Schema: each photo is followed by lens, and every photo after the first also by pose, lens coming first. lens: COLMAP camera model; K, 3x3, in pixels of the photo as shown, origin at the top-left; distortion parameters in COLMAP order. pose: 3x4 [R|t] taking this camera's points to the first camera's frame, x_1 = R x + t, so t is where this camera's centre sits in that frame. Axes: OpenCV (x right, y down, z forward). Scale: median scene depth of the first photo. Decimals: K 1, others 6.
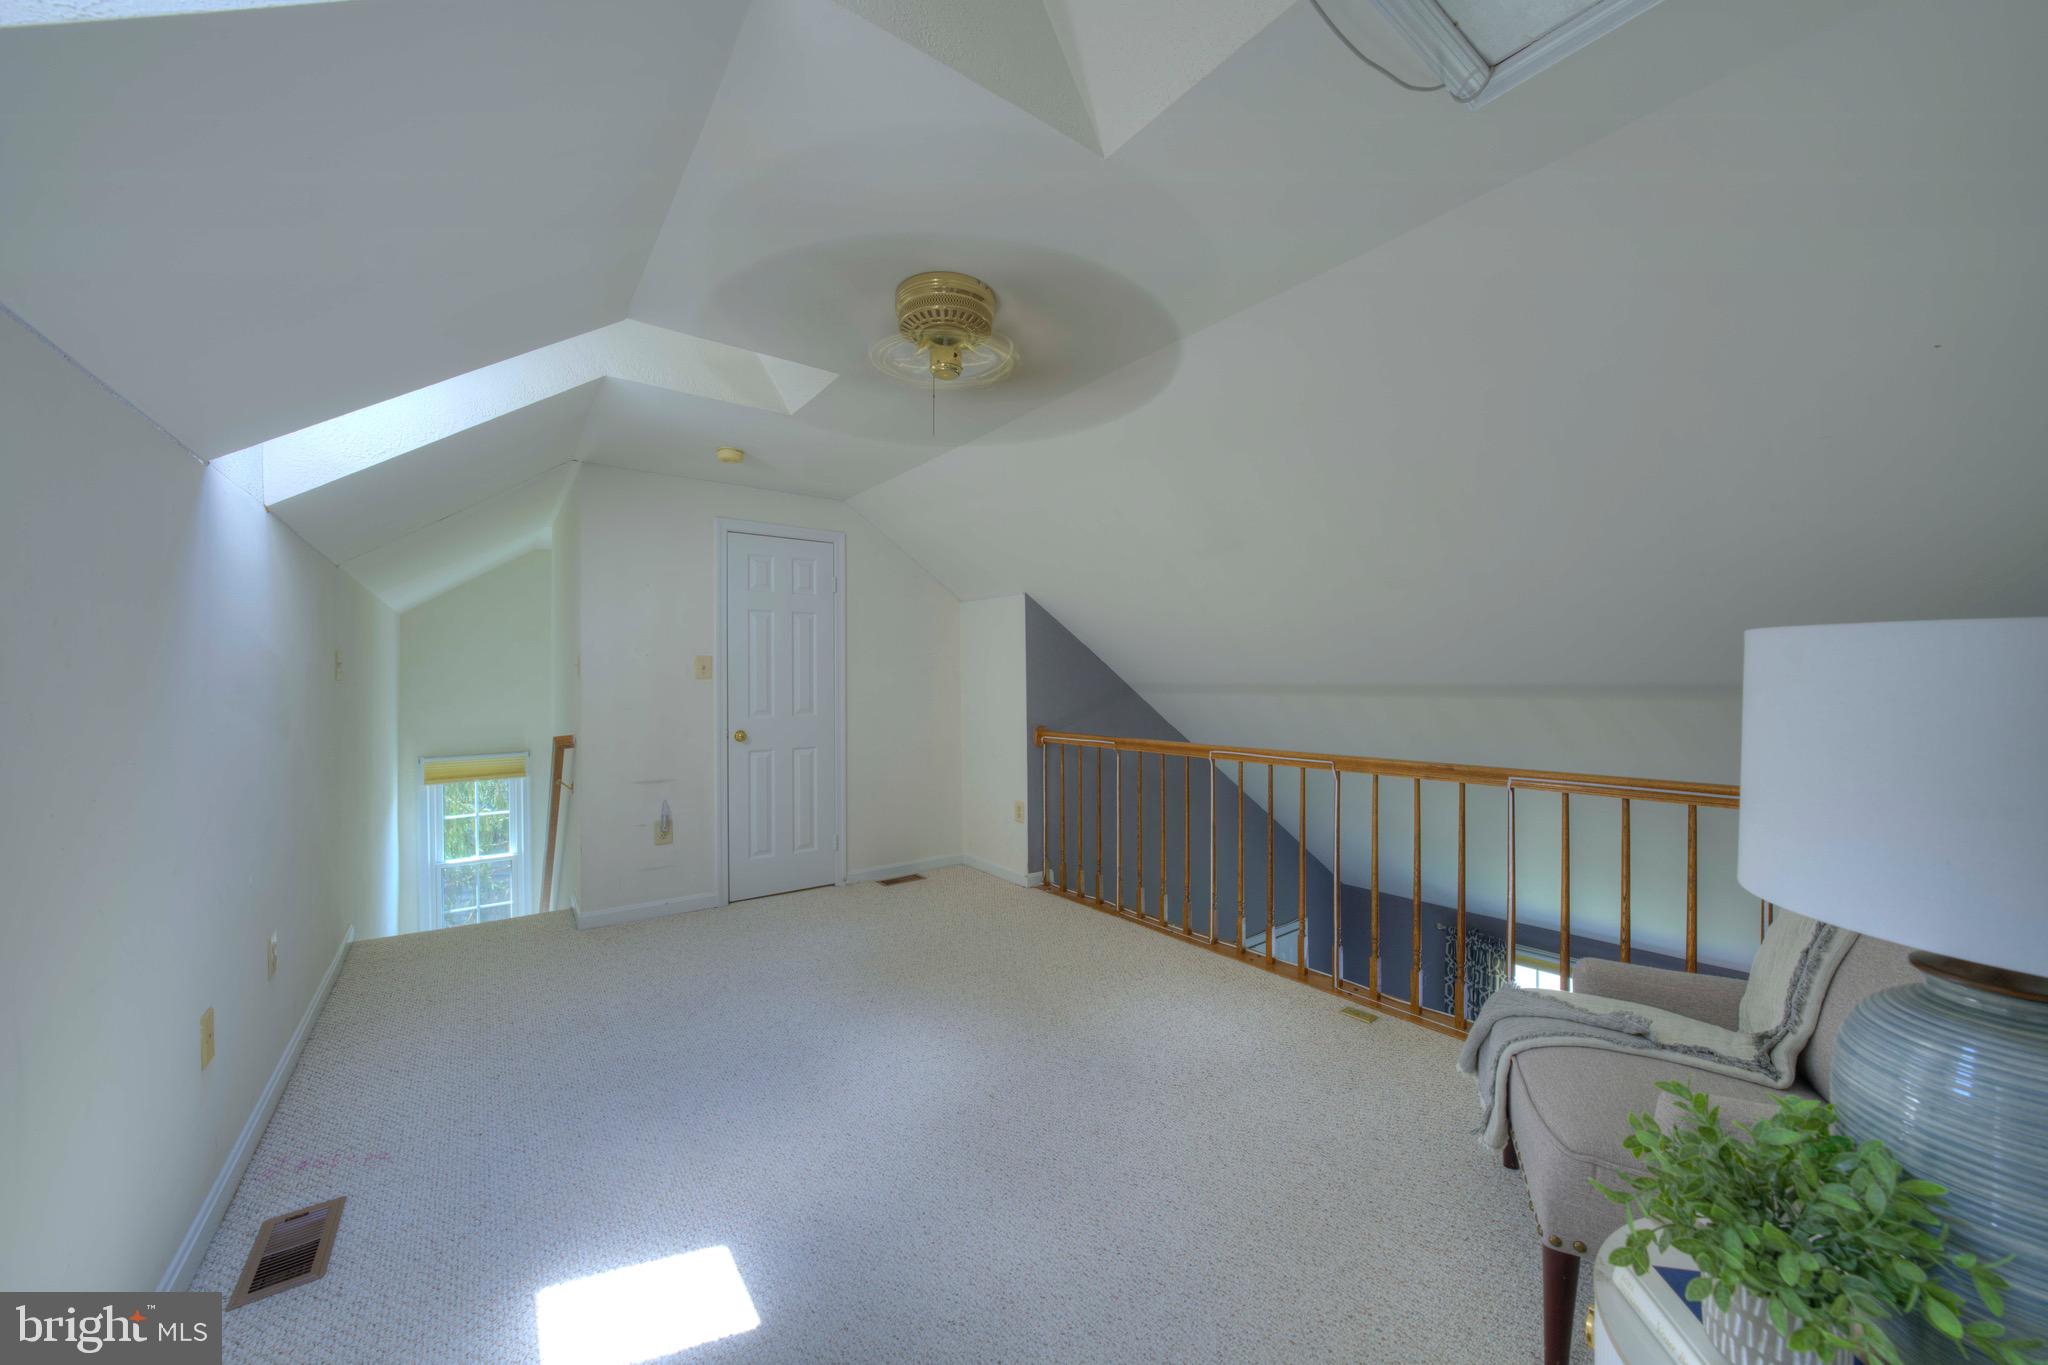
lens RADIAL K [[730.1, 0, 1027.6], [0, 730.1, 682.1], [0, 0, 1]] dist [-0.001646, 0.000048]
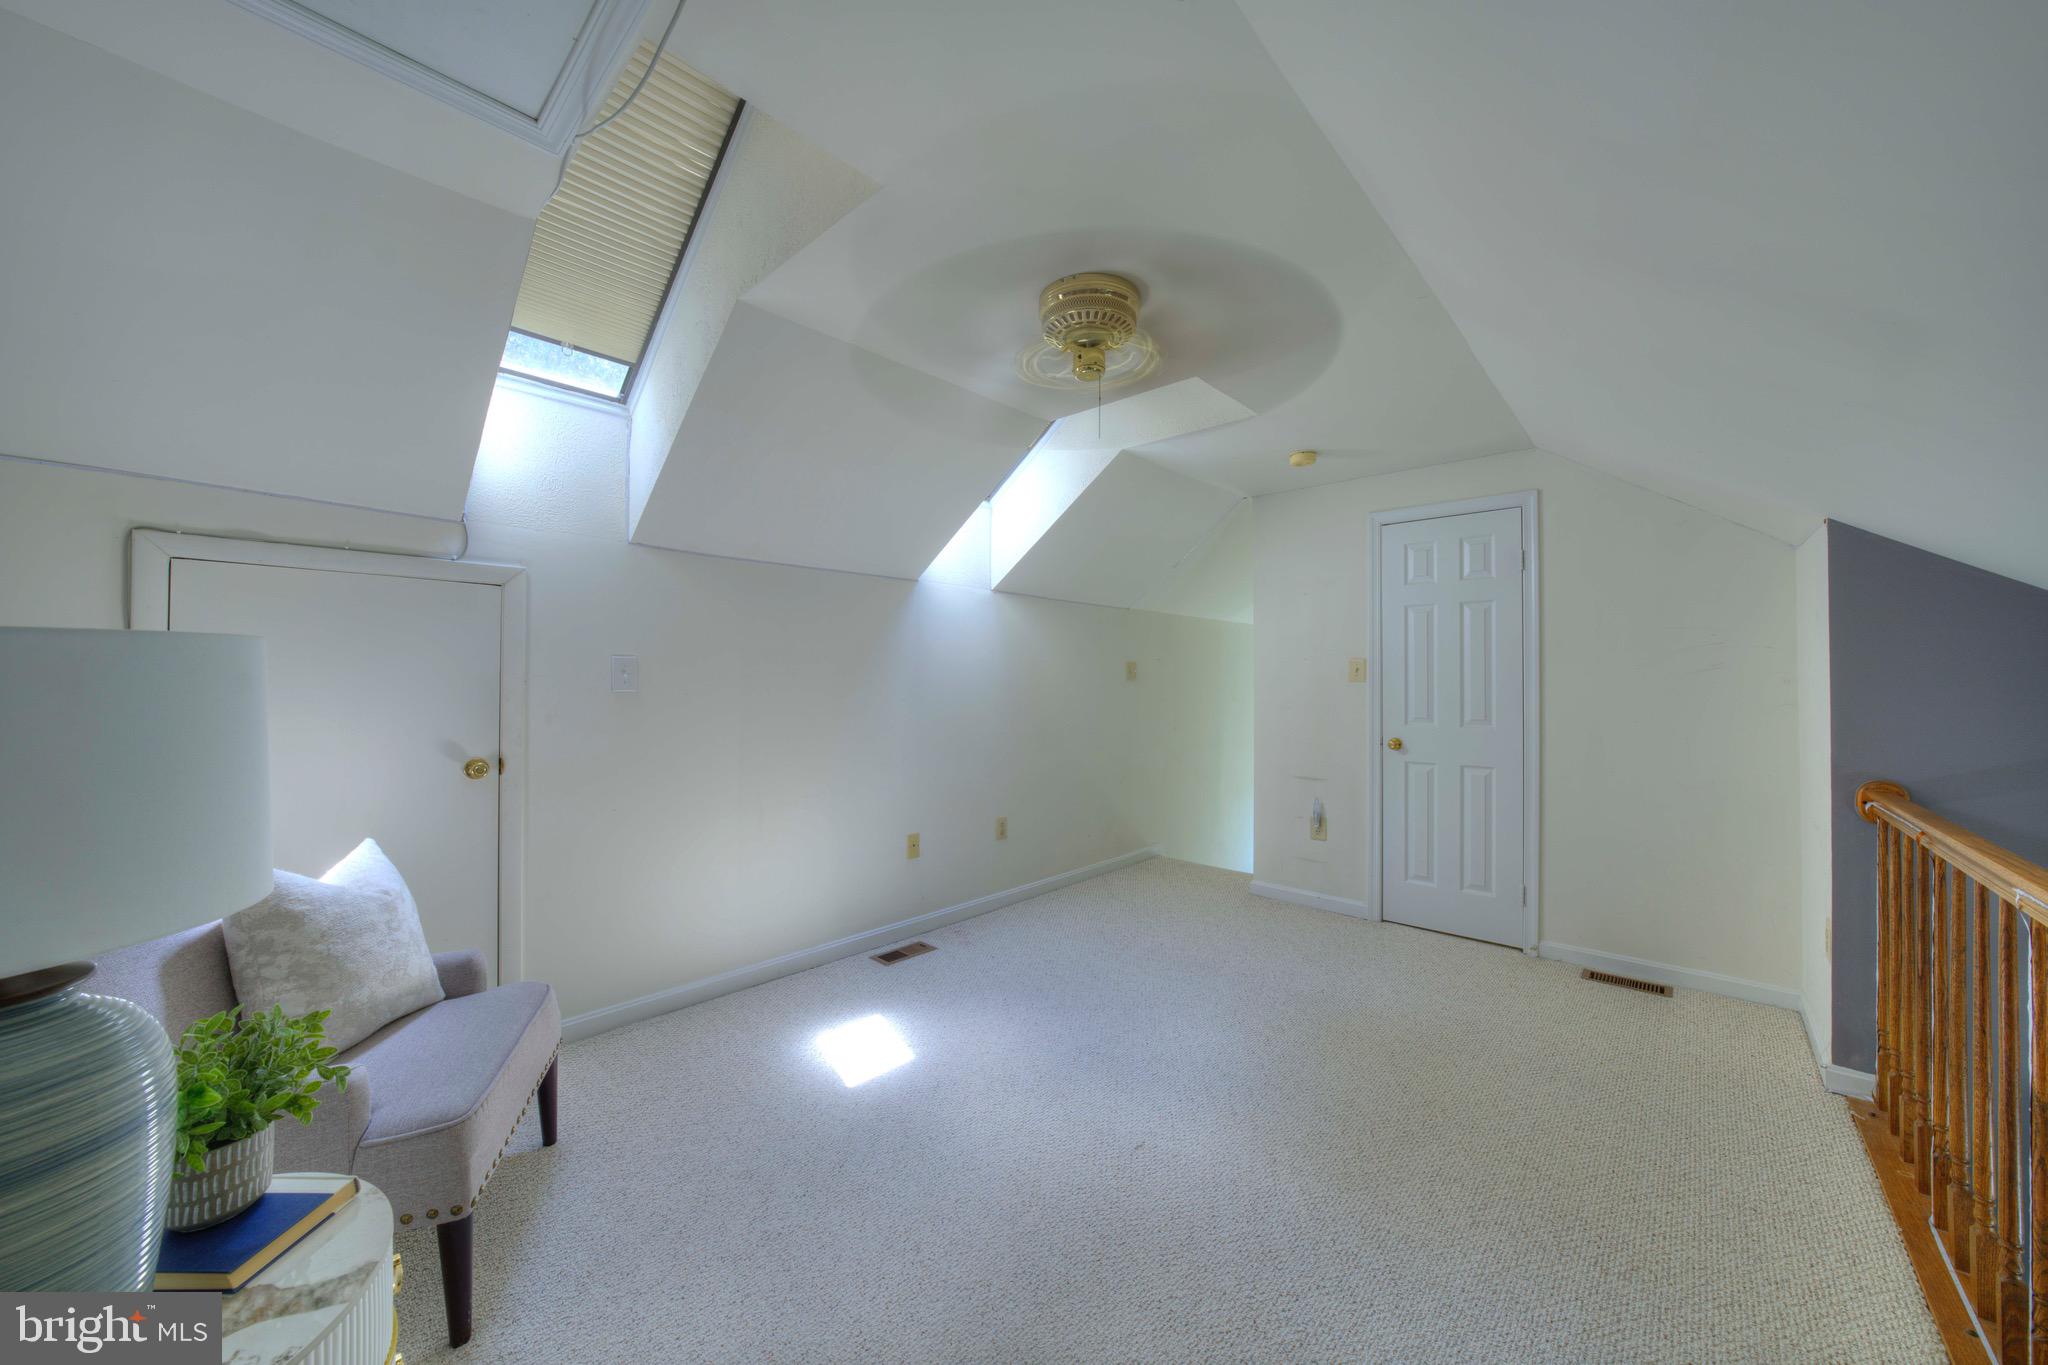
lens RADIAL K [[730.1, 0, 1009.8], [0, 730.1, 688.0], [0, 0, 1]] dist [-0.001646, 0.000048]
pose [[0.159944, 0.009641, -0.987079, 0.435248], [-0.002453, 0.999953, 0.009370, -0.004116], [0.987123, 0.000923, 0.159960, 0.374802]]
